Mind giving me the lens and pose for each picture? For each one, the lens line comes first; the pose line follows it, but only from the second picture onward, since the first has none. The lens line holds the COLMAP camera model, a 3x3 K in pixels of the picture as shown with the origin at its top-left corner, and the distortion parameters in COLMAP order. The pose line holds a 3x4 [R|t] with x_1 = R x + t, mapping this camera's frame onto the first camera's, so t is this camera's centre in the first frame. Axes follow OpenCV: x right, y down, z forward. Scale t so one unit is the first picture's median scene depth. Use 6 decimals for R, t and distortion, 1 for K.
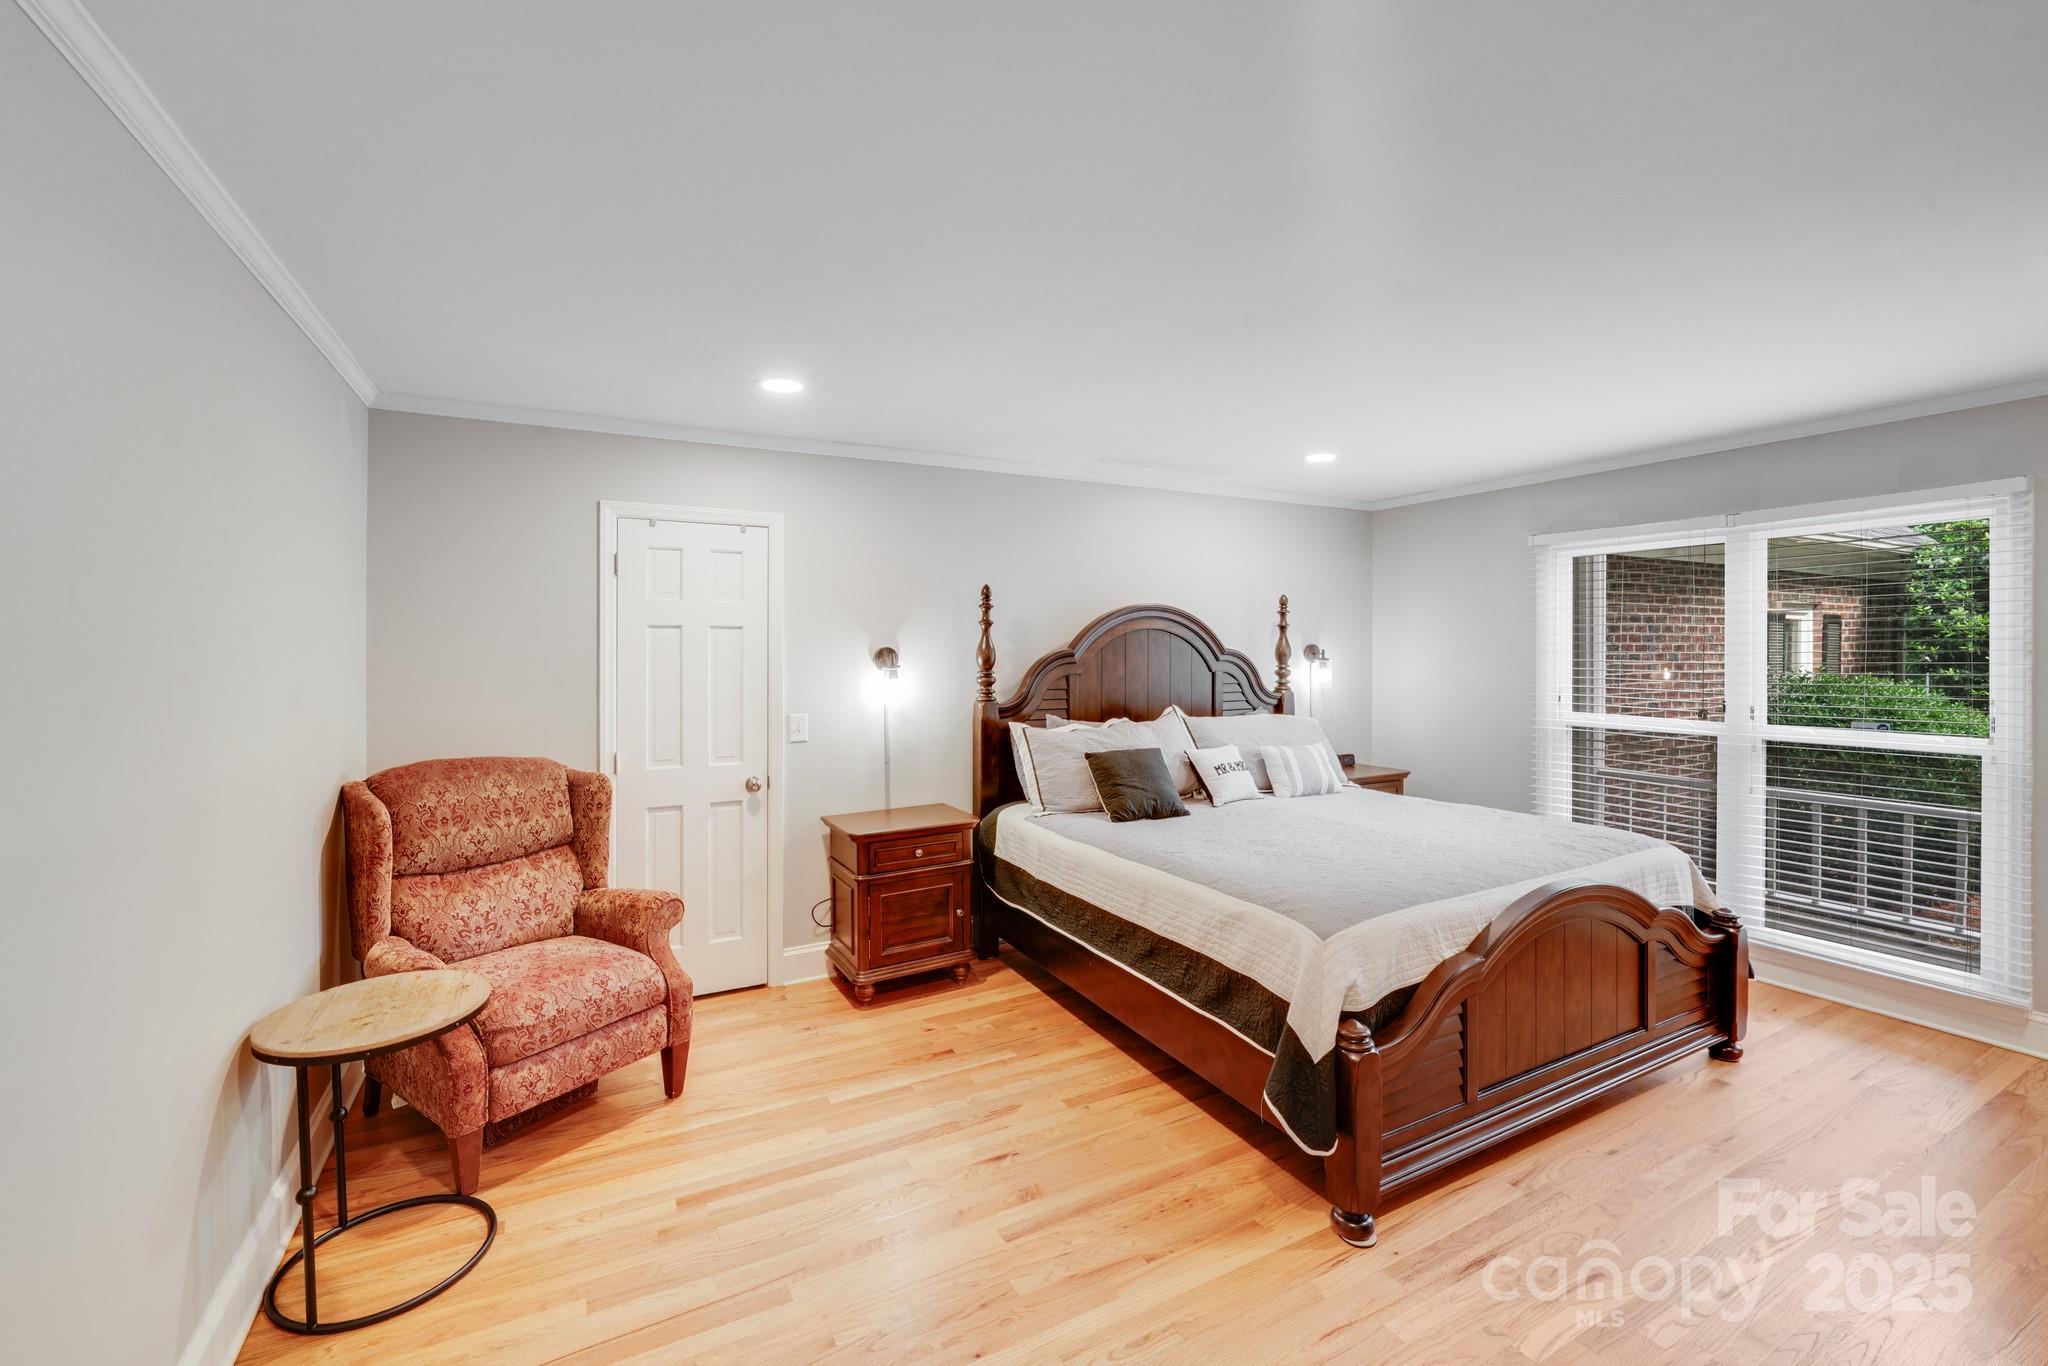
lens RADIAL K [[864.4, 0, 1029.9], [0, 864.4, 645.3], [0, 0, 1]] dist [-0.013365, -0.000772]
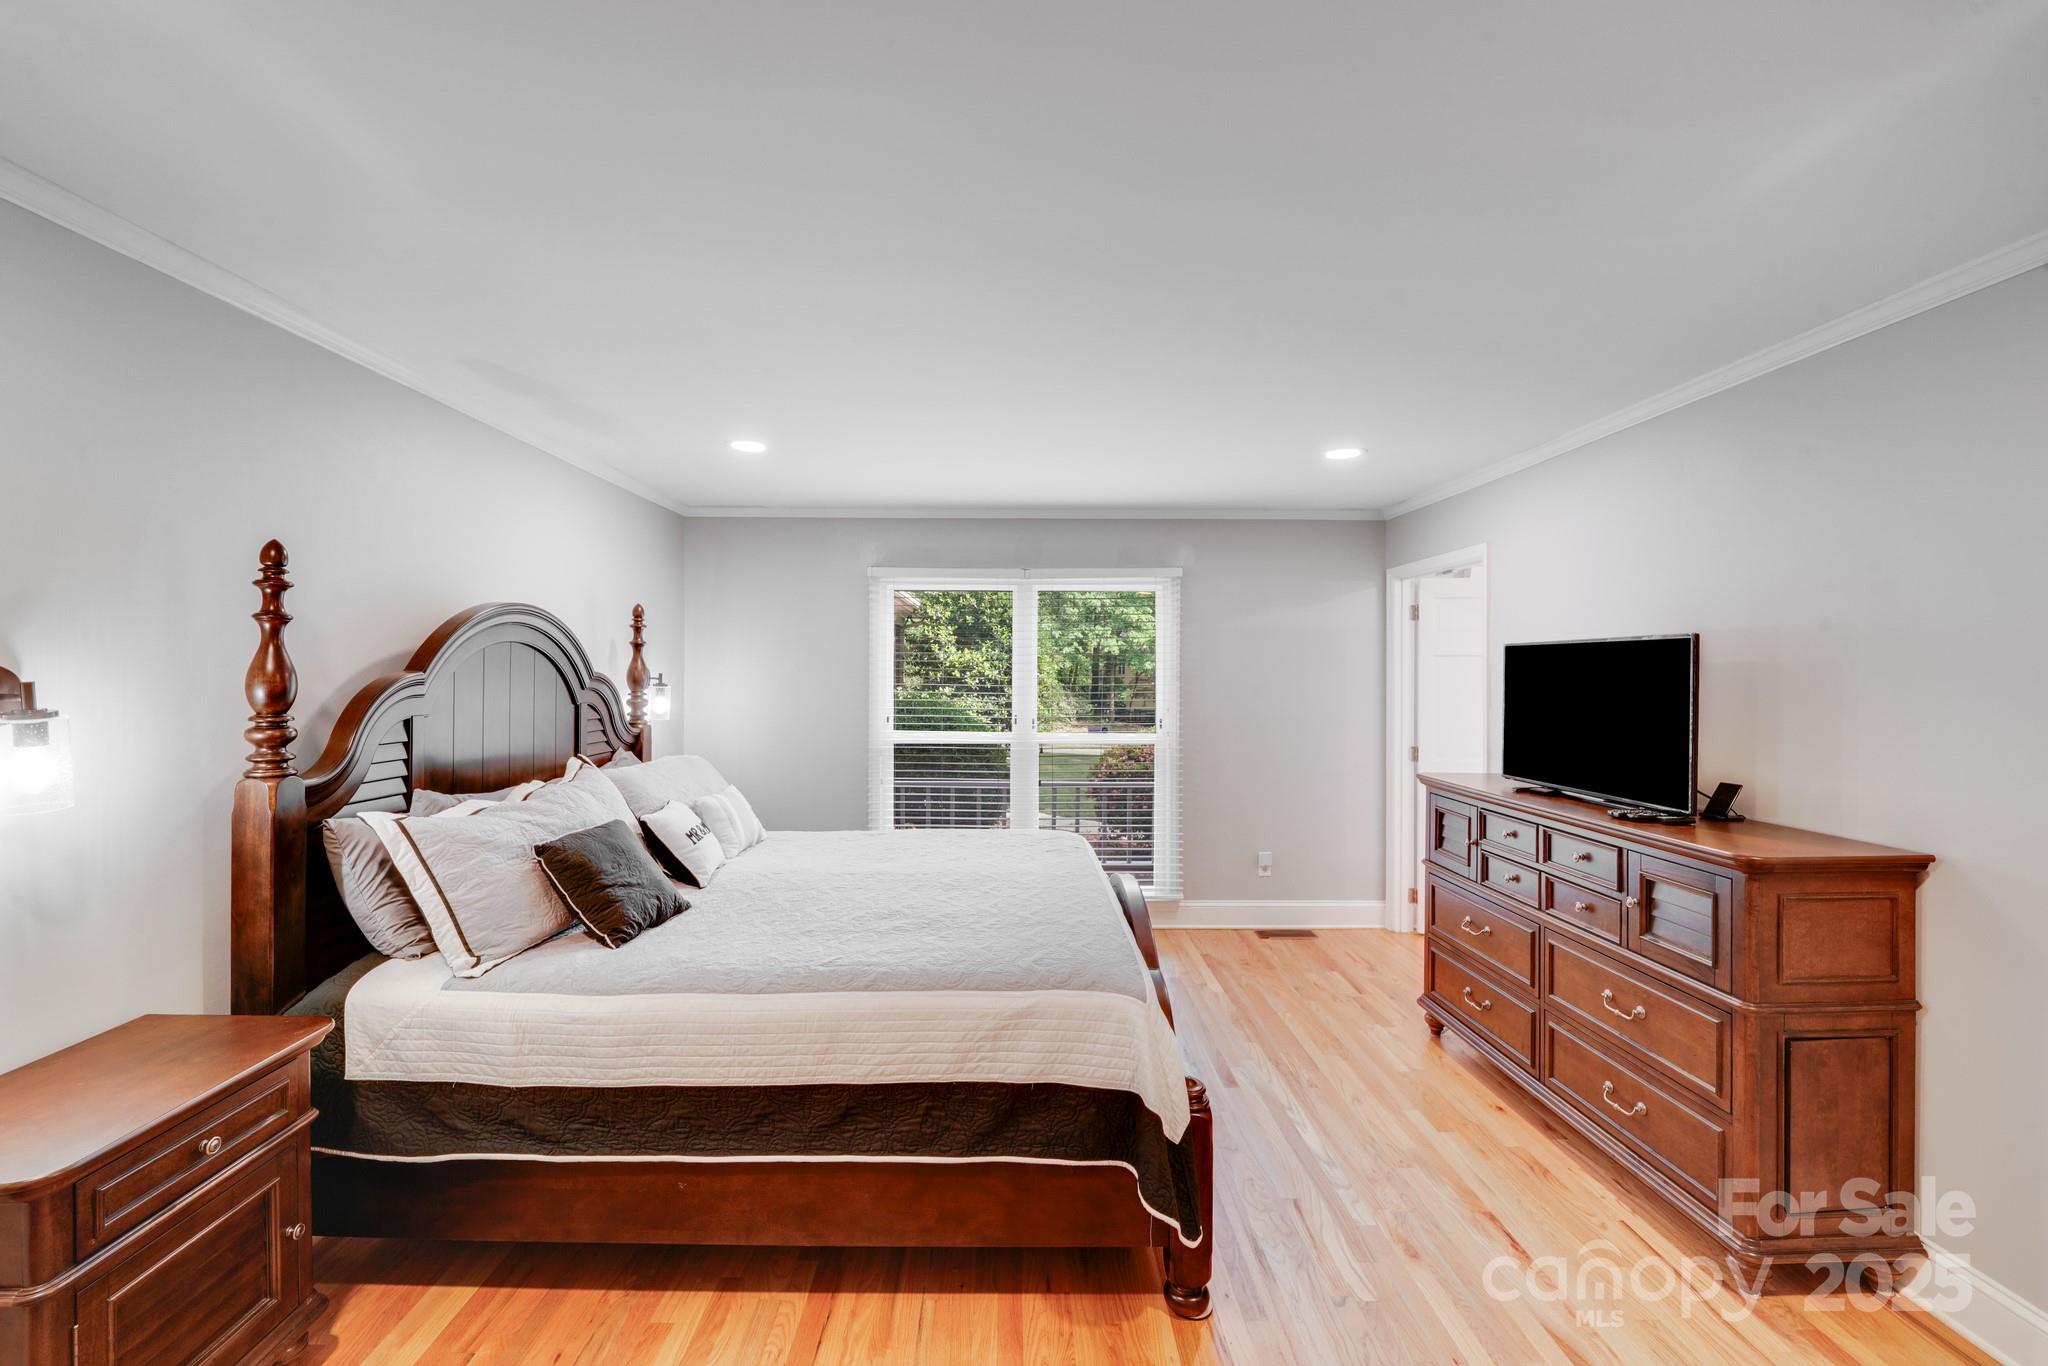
lens RADIAL K [[832.4, 0, 1012.3], [0, 832.4, 674.5], [0, 0, 1]] dist [-0.002452, -0.000498]
pose [[0.461826, 0.002032, 0.886968, -0.289540], [-0.010213, 0.999943, 0.003027, 0.000378], [-0.886912, -0.010456, 0.461821, 0.432078]]
